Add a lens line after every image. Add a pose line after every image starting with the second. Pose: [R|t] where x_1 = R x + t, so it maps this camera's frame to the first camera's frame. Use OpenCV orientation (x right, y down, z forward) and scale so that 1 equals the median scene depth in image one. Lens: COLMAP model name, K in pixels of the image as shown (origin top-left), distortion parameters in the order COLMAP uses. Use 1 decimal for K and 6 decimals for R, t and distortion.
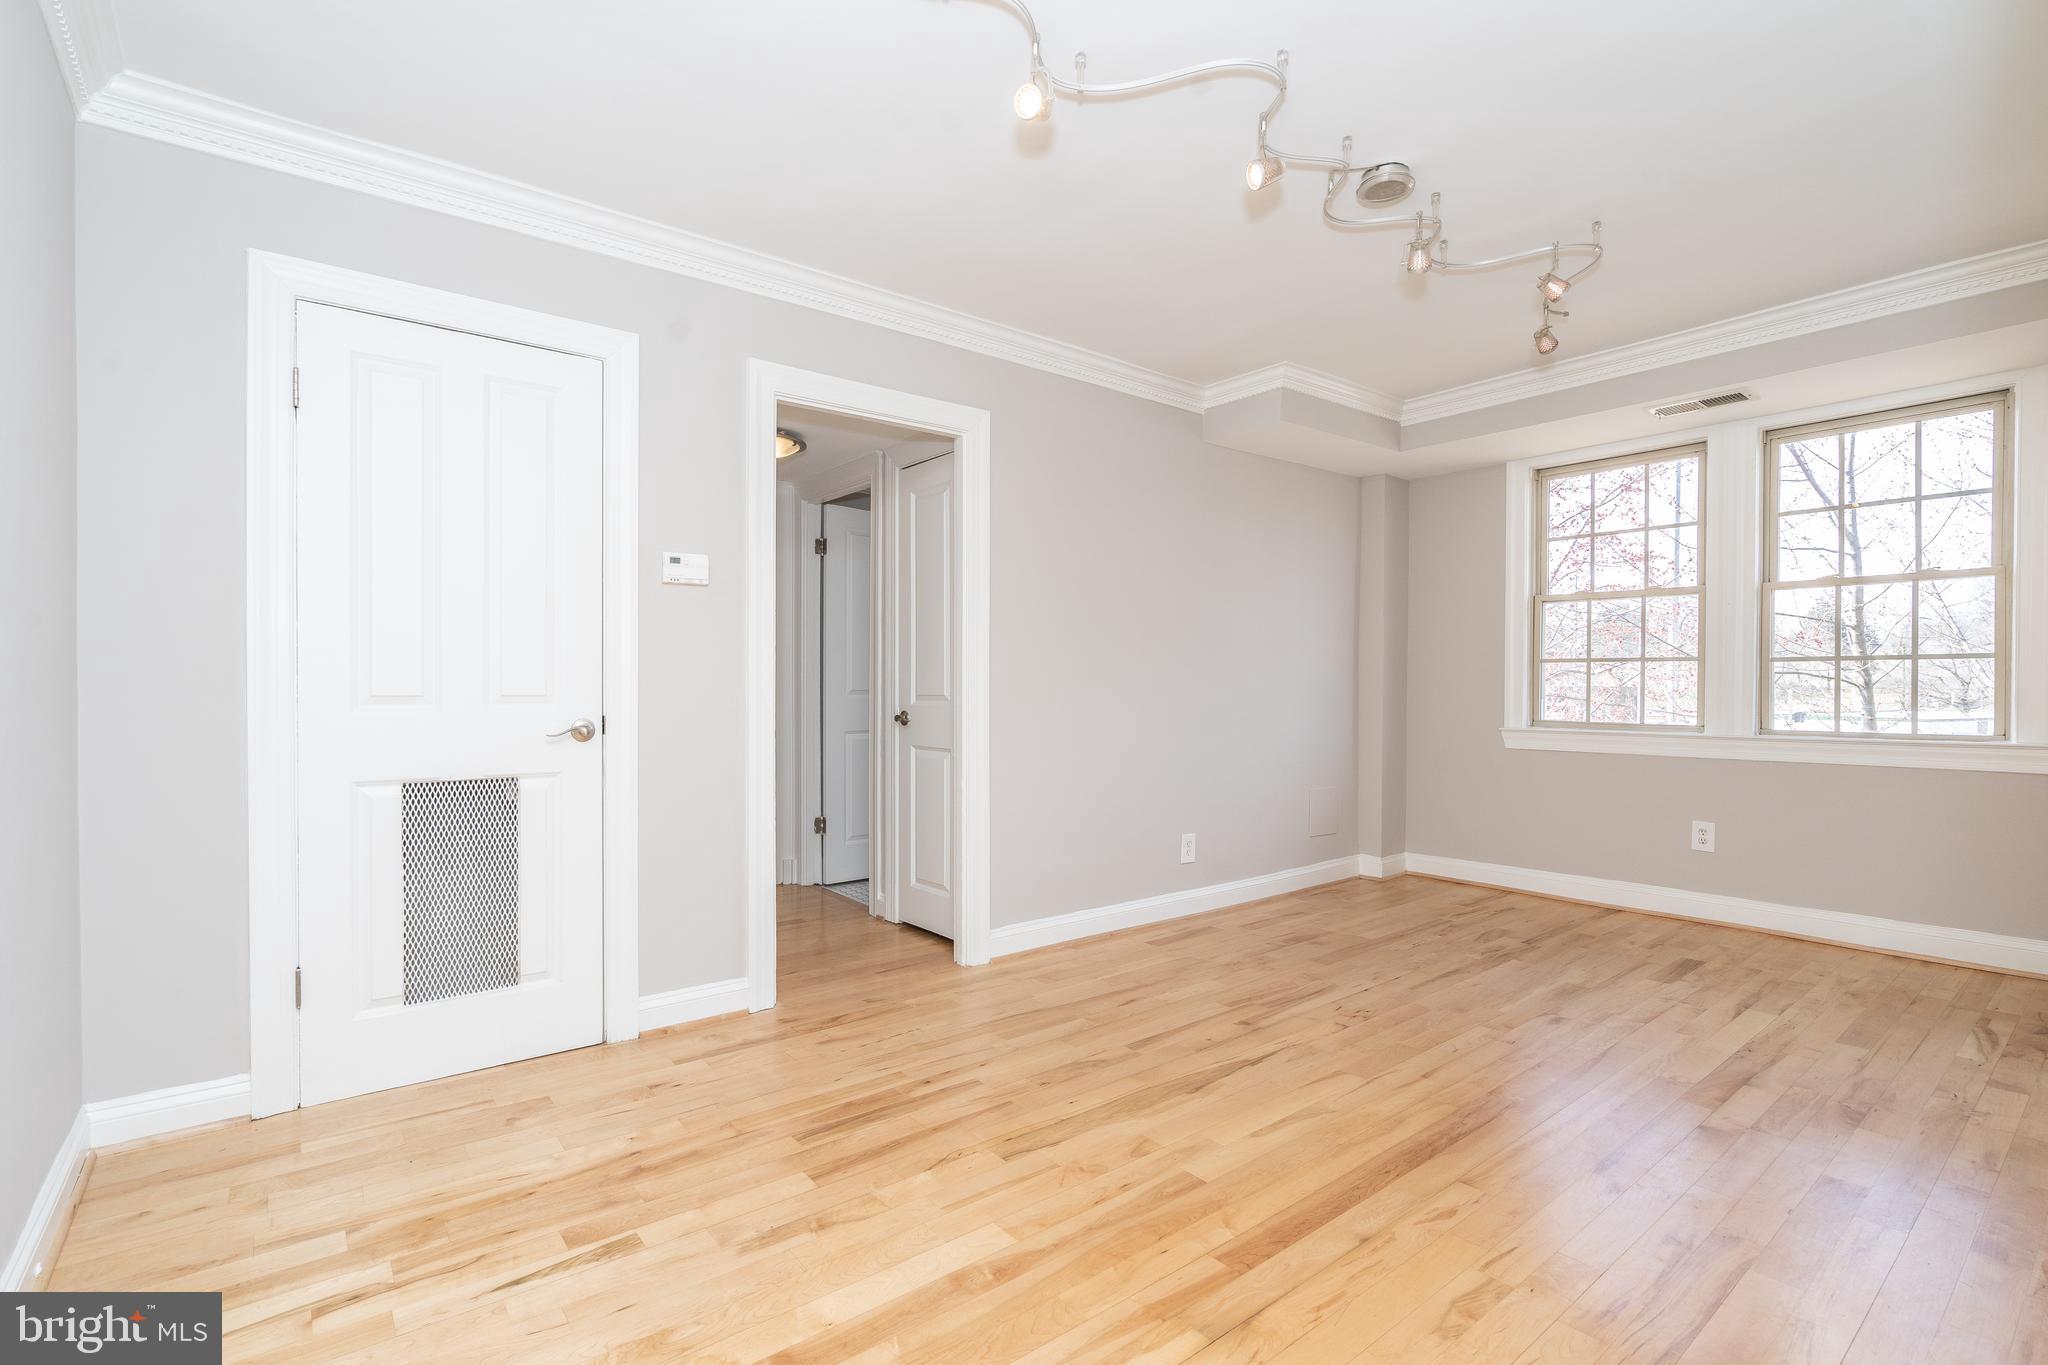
lens RADIAL K [[928.8, 0, 1019.9], [0, 928.8, 689.6], [0, 0, 1]] dist [-0.011684, 0.003388]
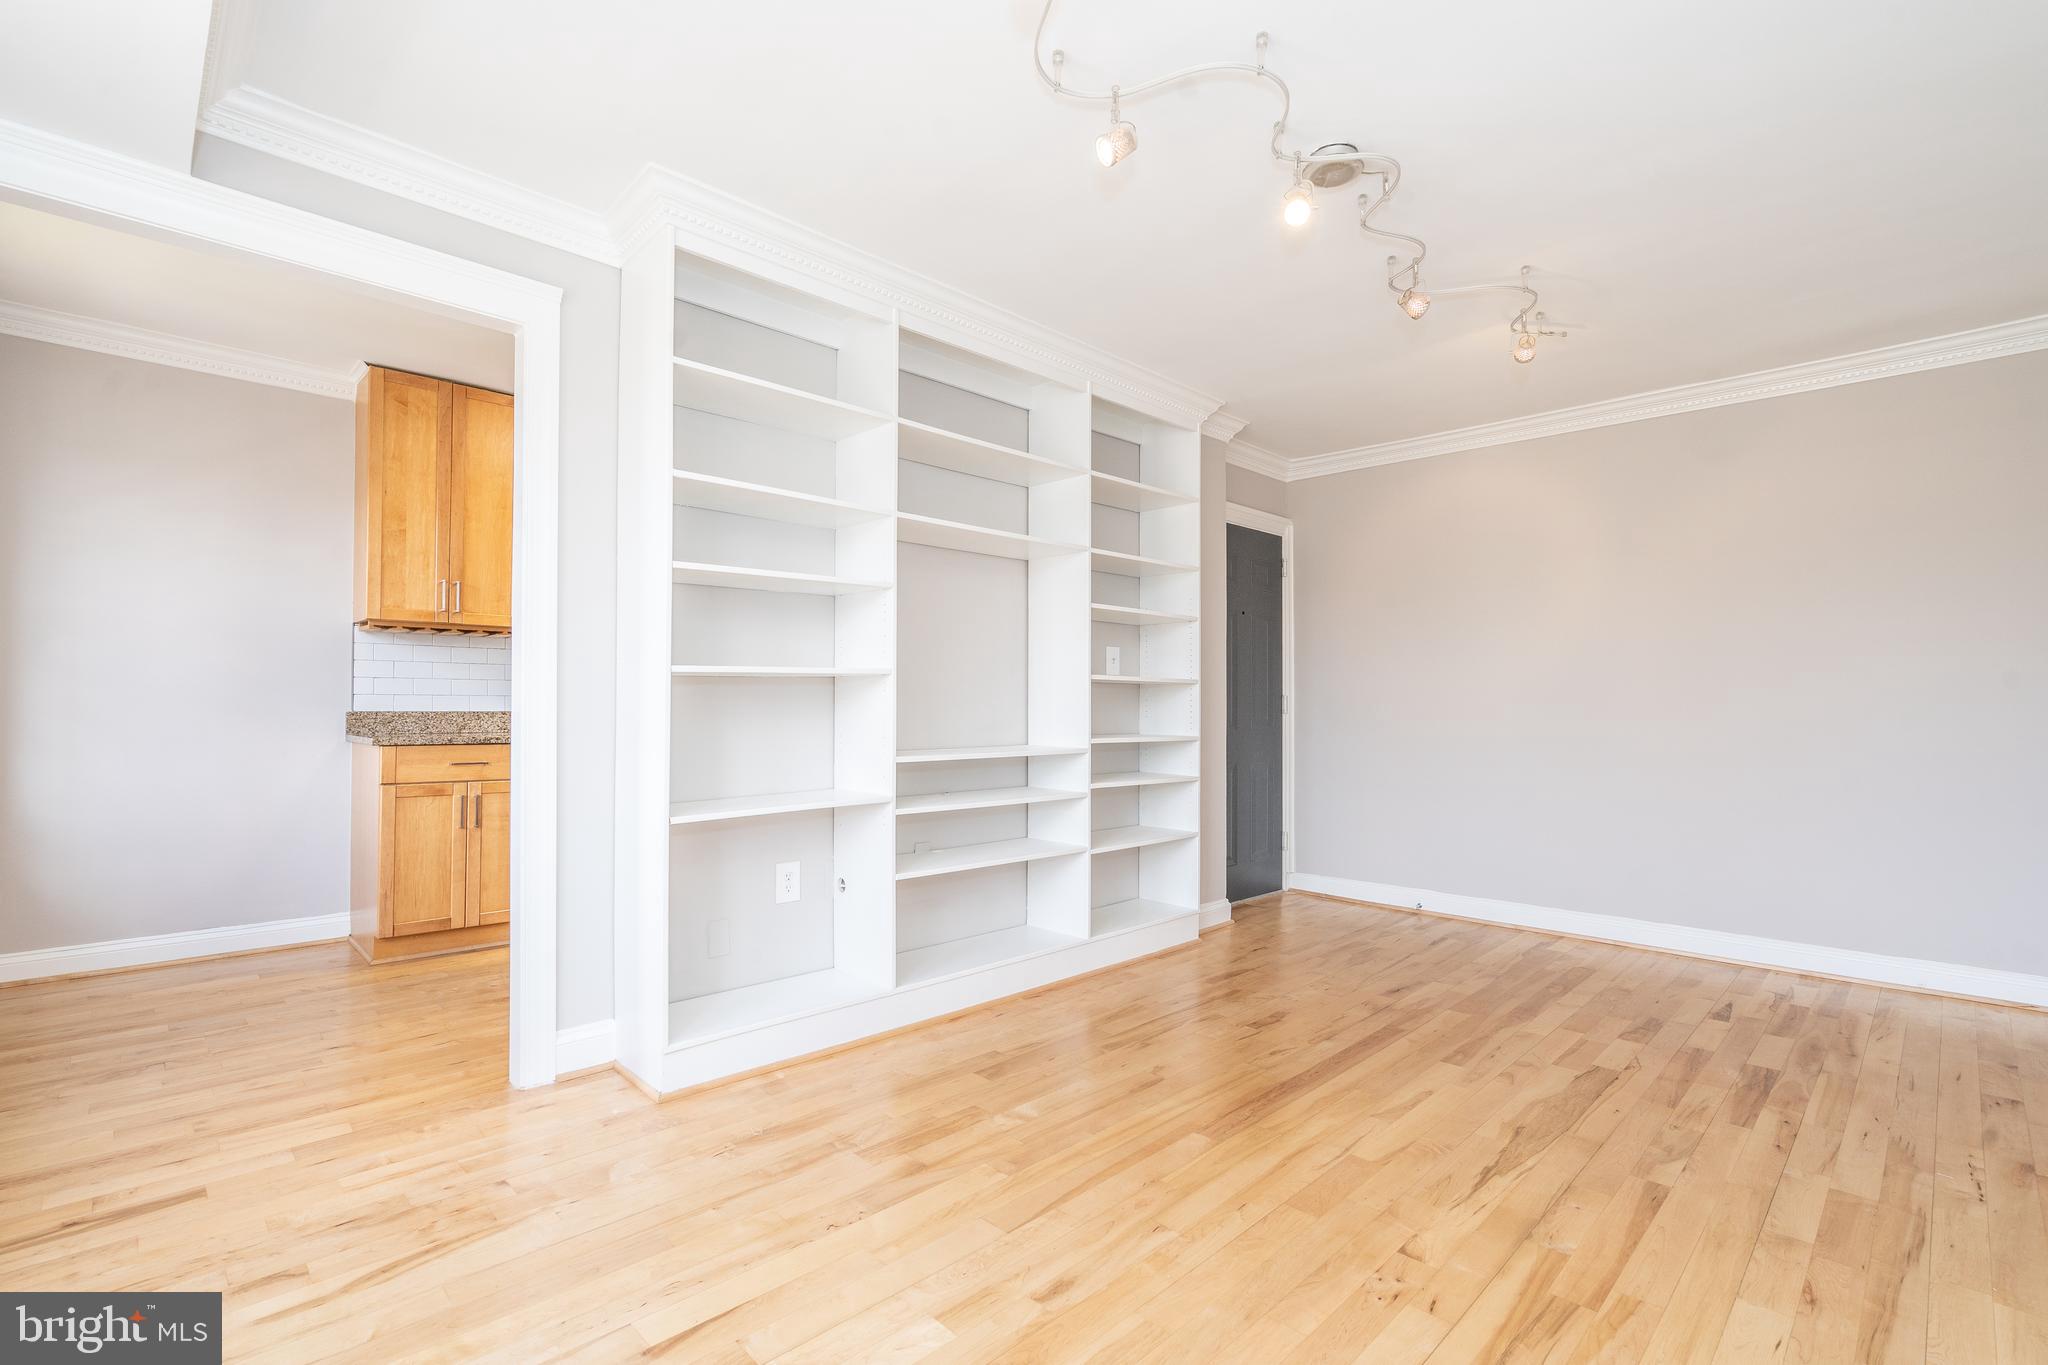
lens RADIAL K [[928.8, 0, 1019.2], [0, 928.8, 700.5], [0, 0, 1]] dist [-0.011684, 0.003388]
pose [[-0.993889, -0.006131, -0.110211, 0.546467], [-0.006446, 0.999976, 0.002499, -0.005787], [0.110193, 0.003194, -0.993905, 1.276383]]
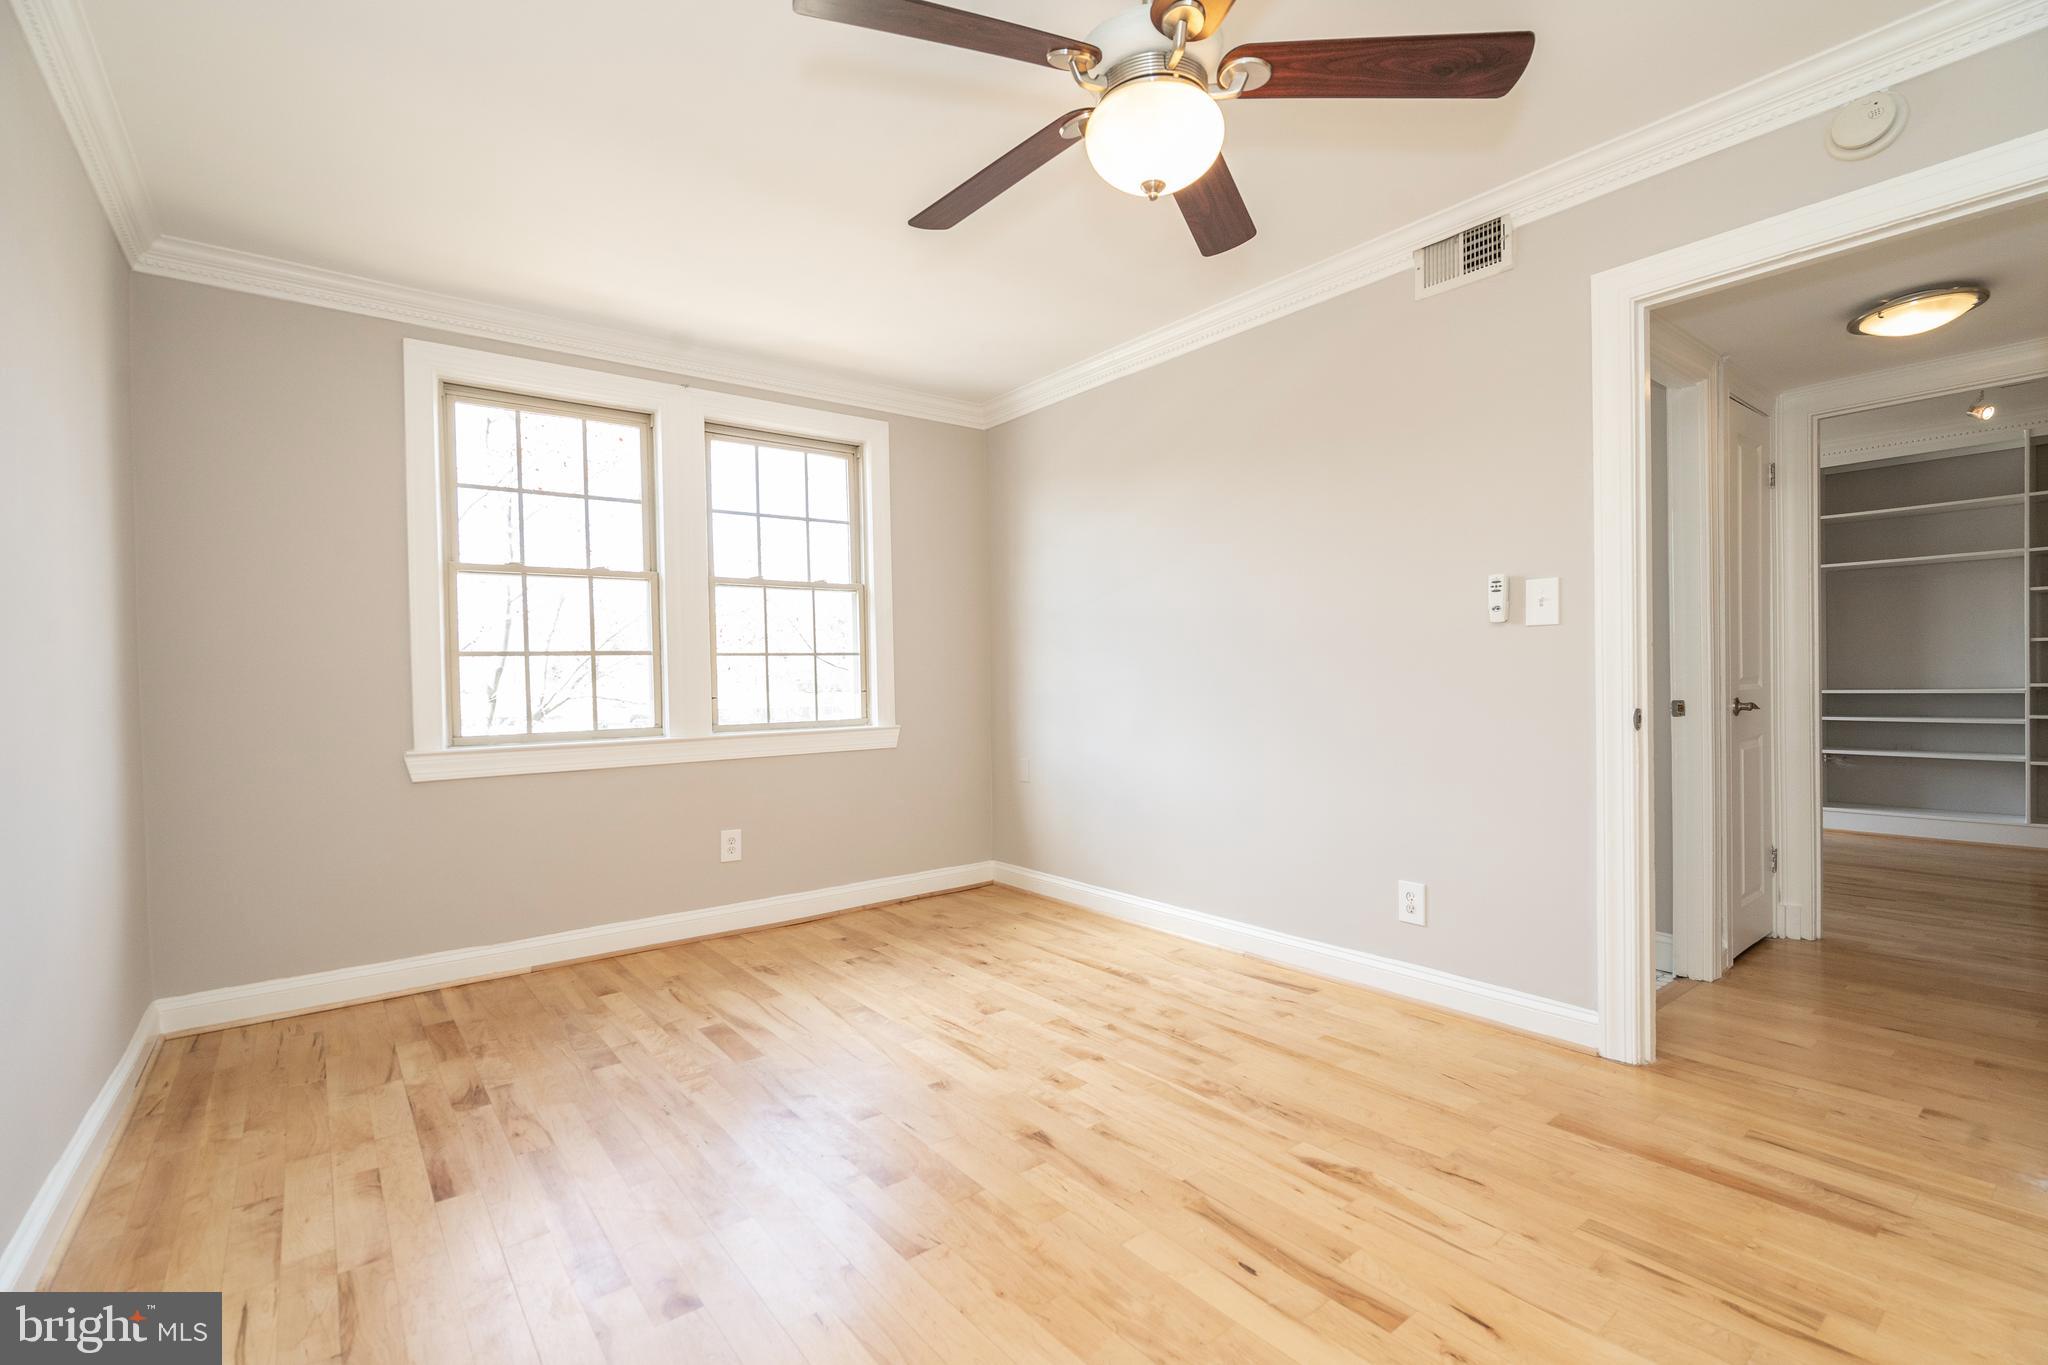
lens RADIAL K [[928.8, 0, 1019.3], [0, 928.8, 692.6], [0, 0, 1]] dist [-0.011684, 0.003388]
pose [[0.003310, -0.008092, 0.999962, -0.190321], [0.031132, 0.999483, 0.007985, 0.009367], [-0.999510, 0.031105, 0.003560, 0.745086]]
